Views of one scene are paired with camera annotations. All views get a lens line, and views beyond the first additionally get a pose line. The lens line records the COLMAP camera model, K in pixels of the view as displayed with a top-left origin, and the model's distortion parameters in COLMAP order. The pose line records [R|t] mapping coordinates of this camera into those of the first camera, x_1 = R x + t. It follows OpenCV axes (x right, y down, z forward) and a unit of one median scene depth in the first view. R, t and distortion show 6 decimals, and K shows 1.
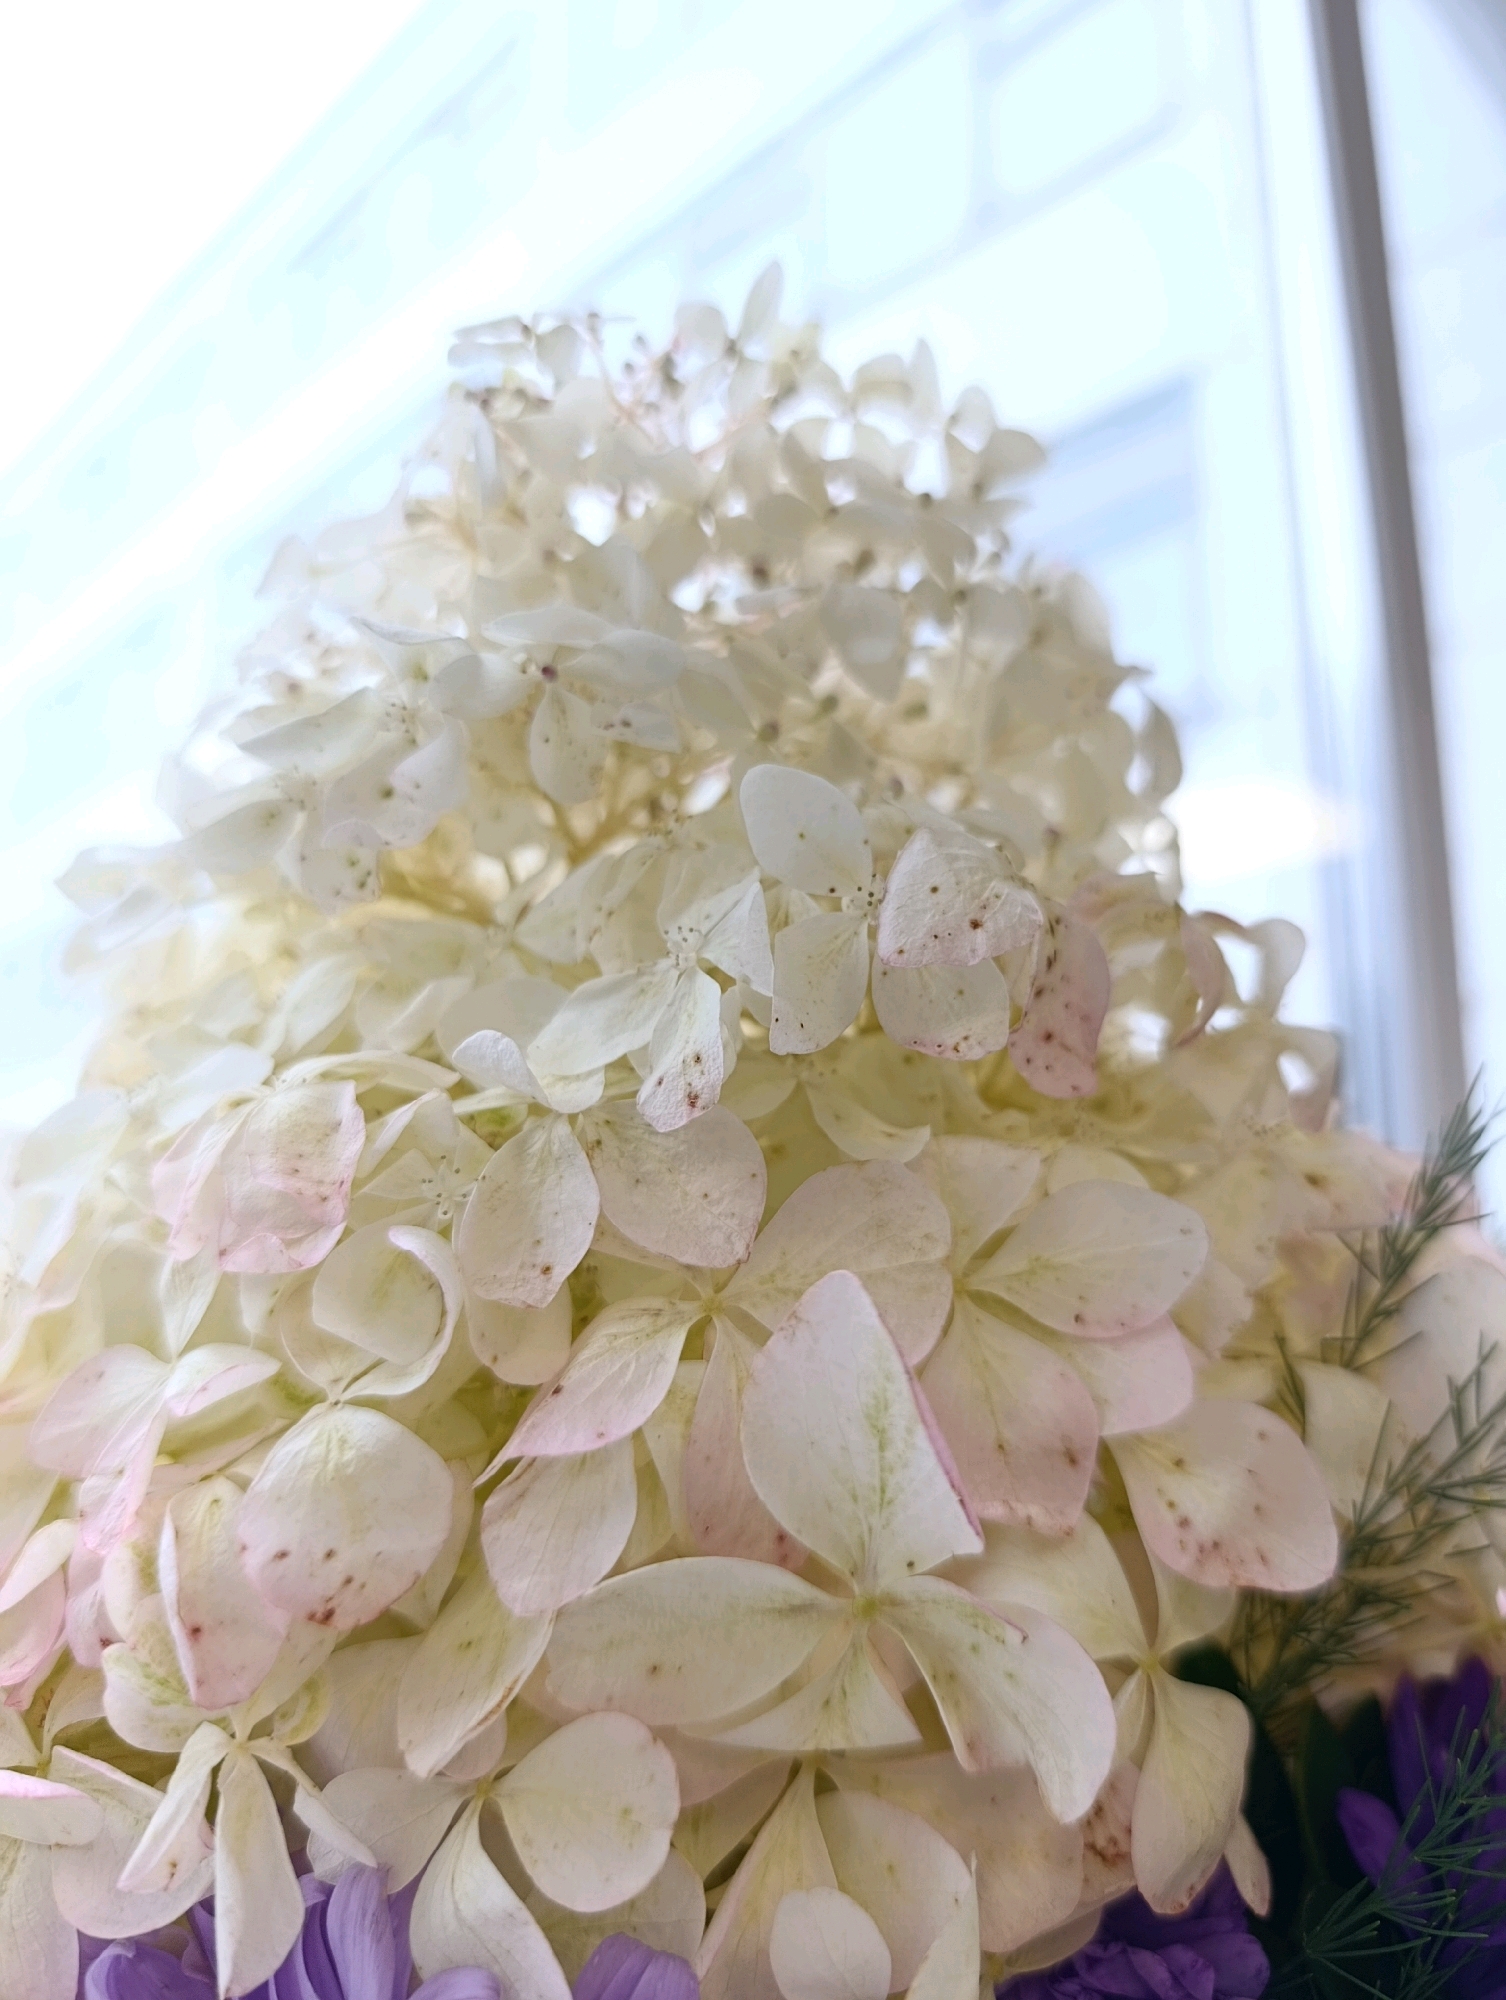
lens RADIAL K [[1408.6, 0, 748.4], [0, 1408.6, 999.5], [0, 0, 1]] dist [-0.027855, -0.002587]
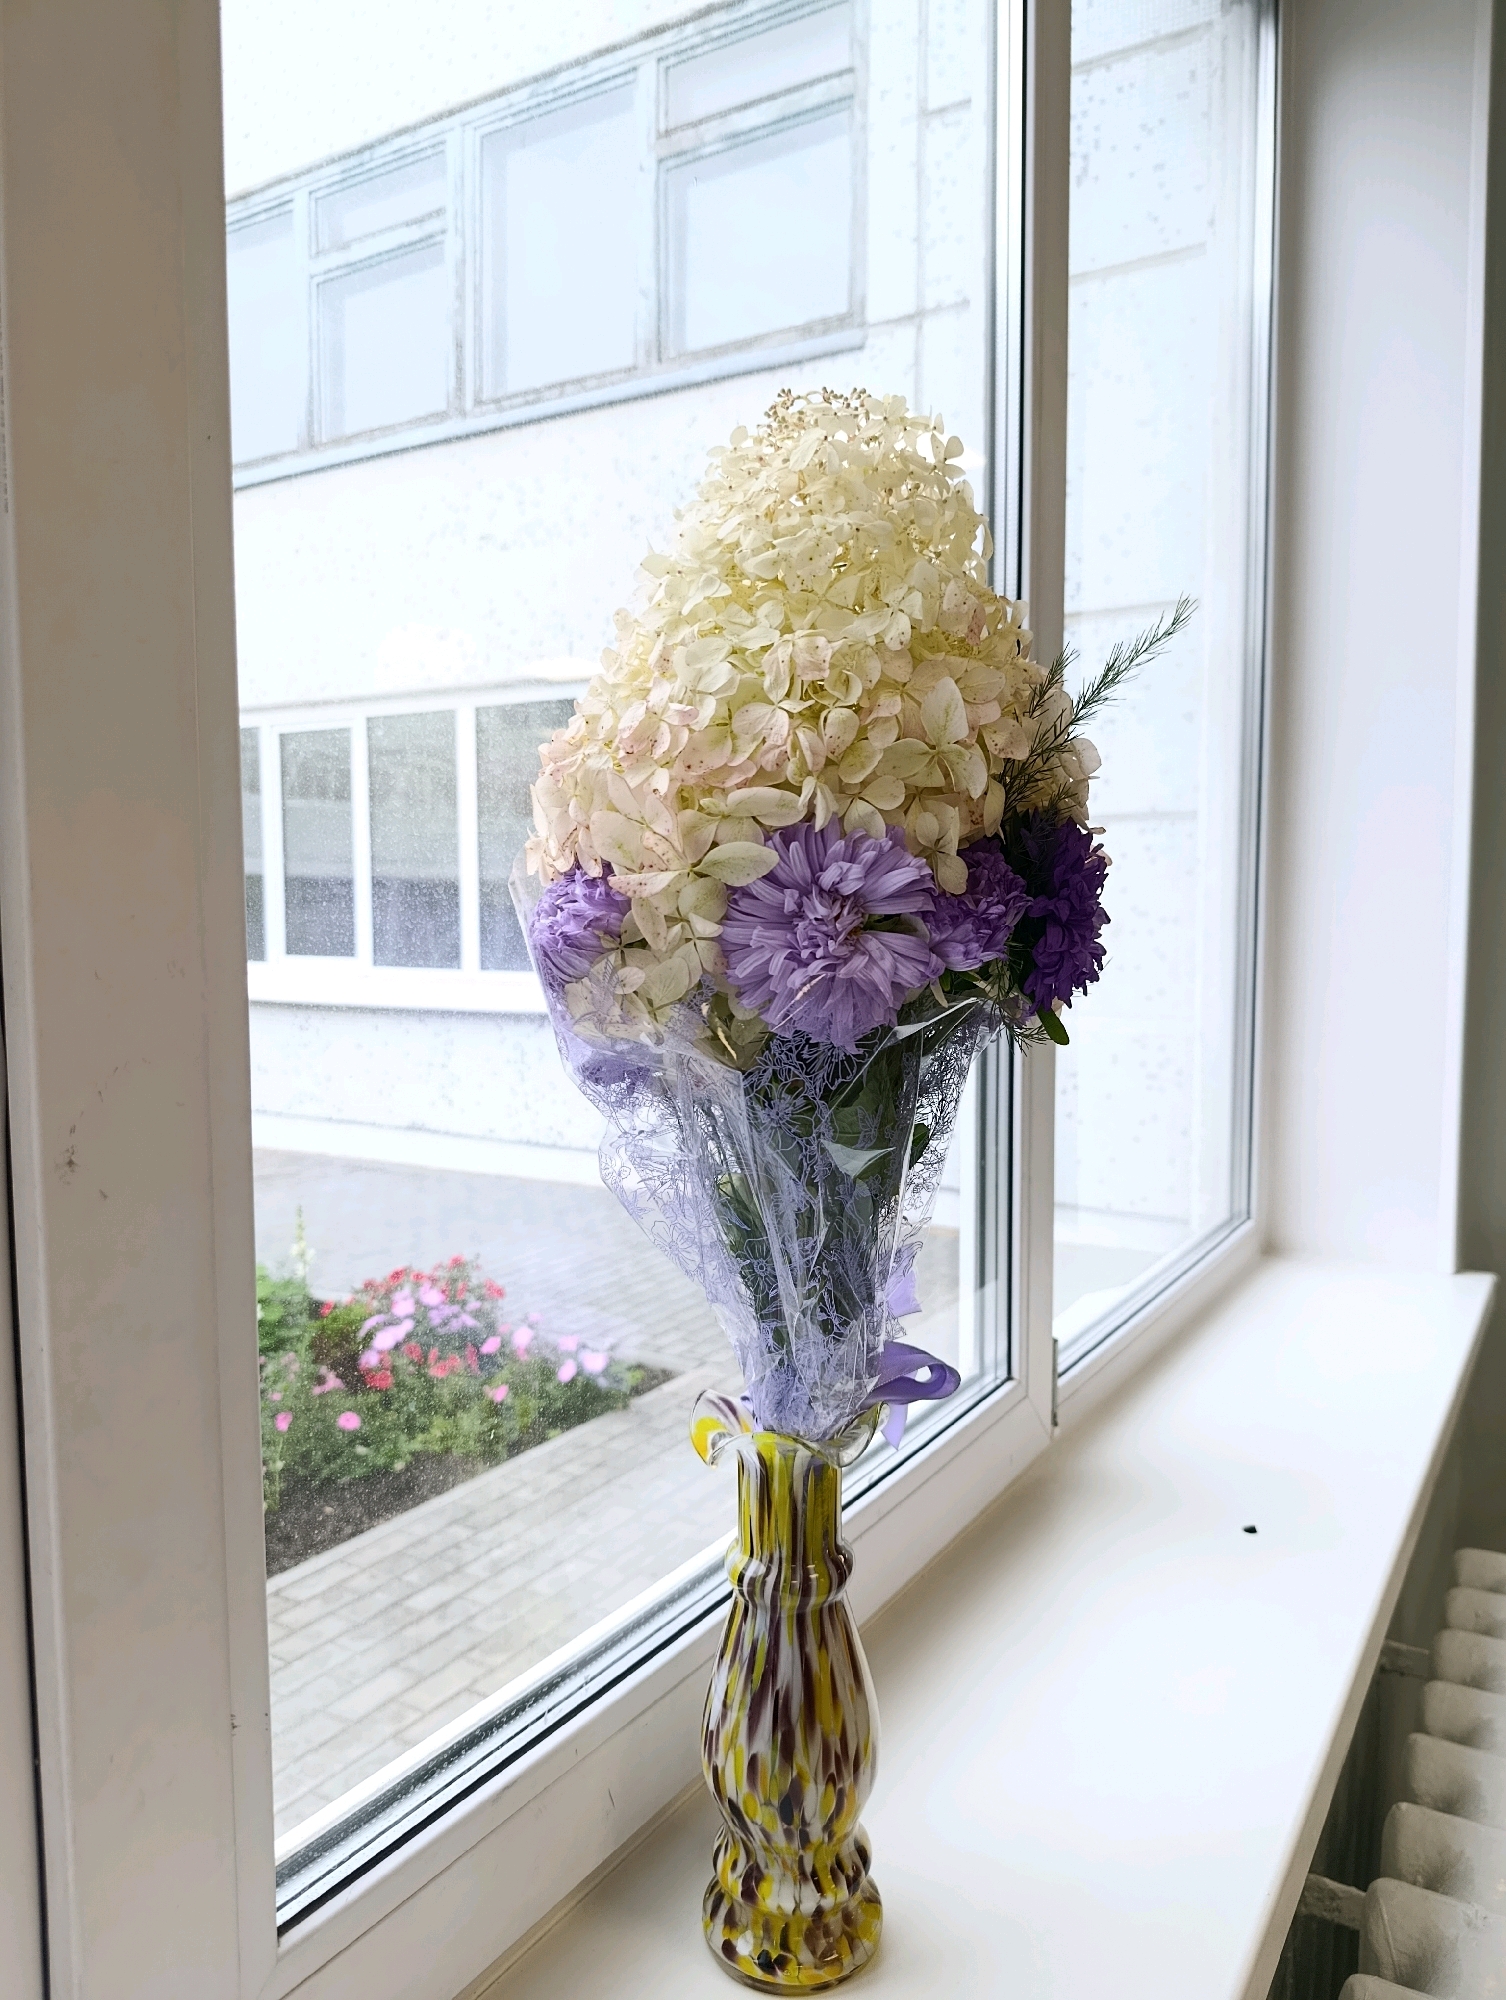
lens RADIAL K [[1408.6, 0, 755.4], [0, 1408.6, 1003.5], [0, 0, 1]] dist [-0.027855, -0.002587]
pose [[0.960506, -0.042358, 0.275015, -1.705702], [-0.028507, 0.968166, 0.248680, 0.083974], [-0.276794, -0.246699, 0.928722, -3.170027]]
